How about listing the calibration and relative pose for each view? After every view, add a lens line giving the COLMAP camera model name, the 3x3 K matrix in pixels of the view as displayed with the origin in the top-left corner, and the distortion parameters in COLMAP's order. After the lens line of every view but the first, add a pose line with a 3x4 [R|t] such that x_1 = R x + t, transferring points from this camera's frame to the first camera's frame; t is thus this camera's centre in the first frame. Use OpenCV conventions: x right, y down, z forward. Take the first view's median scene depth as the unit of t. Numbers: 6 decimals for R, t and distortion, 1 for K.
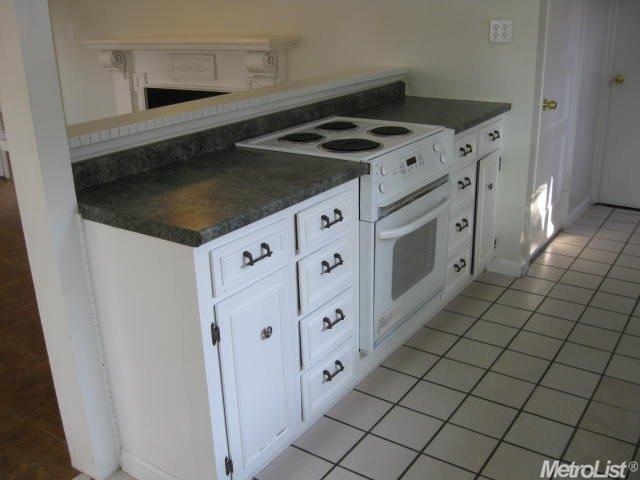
lens RADIAL K [[661.6, 0, 320.6], [0, 661.6, 240.8], [0, 0, 1]] dist [-0.025627, 0.000000]
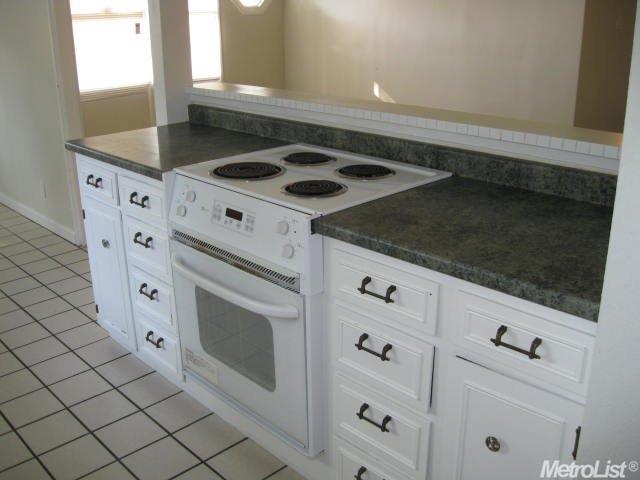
lens RADIAL K [[661.6, 0, 321.5], [0, 661.6, 236.3], [0, 0, 1]] dist [-0.025627, 0.000000]
pose [[-0.151477, 0.368769, -0.917095, 0.696182], [-0.333706, 0.854251, 0.398617, -0.366349], [0.930427, 0.366422, -0.006339, 0.925811]]
